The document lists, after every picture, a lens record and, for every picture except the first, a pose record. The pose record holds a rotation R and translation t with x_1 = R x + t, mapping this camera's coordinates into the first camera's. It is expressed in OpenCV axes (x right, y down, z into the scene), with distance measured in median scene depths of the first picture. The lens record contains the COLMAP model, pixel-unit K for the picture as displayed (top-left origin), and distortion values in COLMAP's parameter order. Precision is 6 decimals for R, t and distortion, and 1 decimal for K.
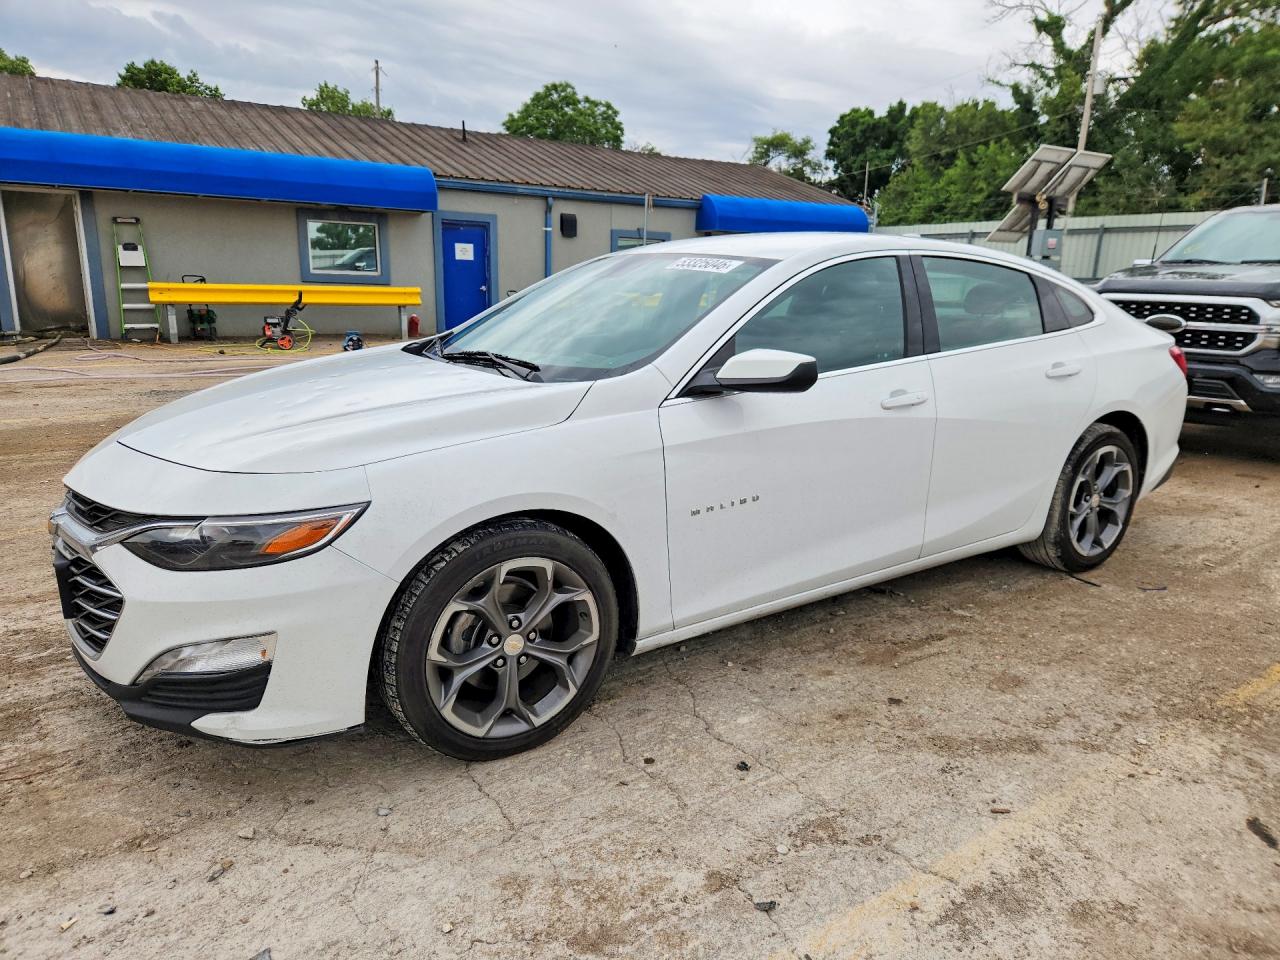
lens RADIAL K [[935.6, 0, 642.7], [0, 935.6, 482.9], [0, 0, 1]] dist [0.048228, -0.009859]
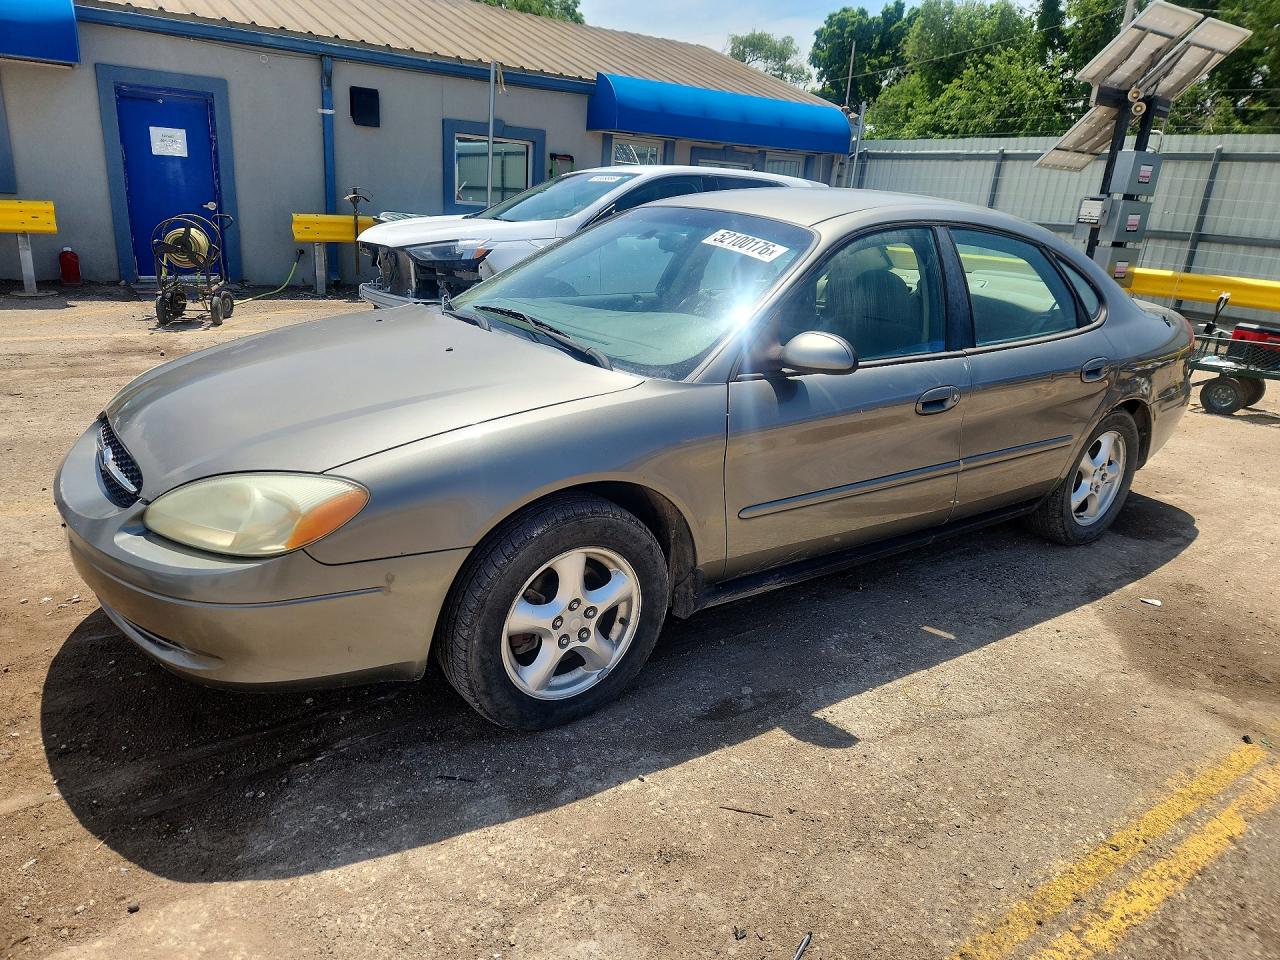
lens RADIAL K [[935.6, 0, 637.7], [0, 935.6, 481.2], [0, 0, 1]] dist [0.048228, -0.009859]
pose [[0.998942, 0.036089, 0.028518, 0.038717], [-0.038307, 0.995937, 0.081503, -0.038551], [-0.025461, -0.082509, 0.996265, 0.157103]]
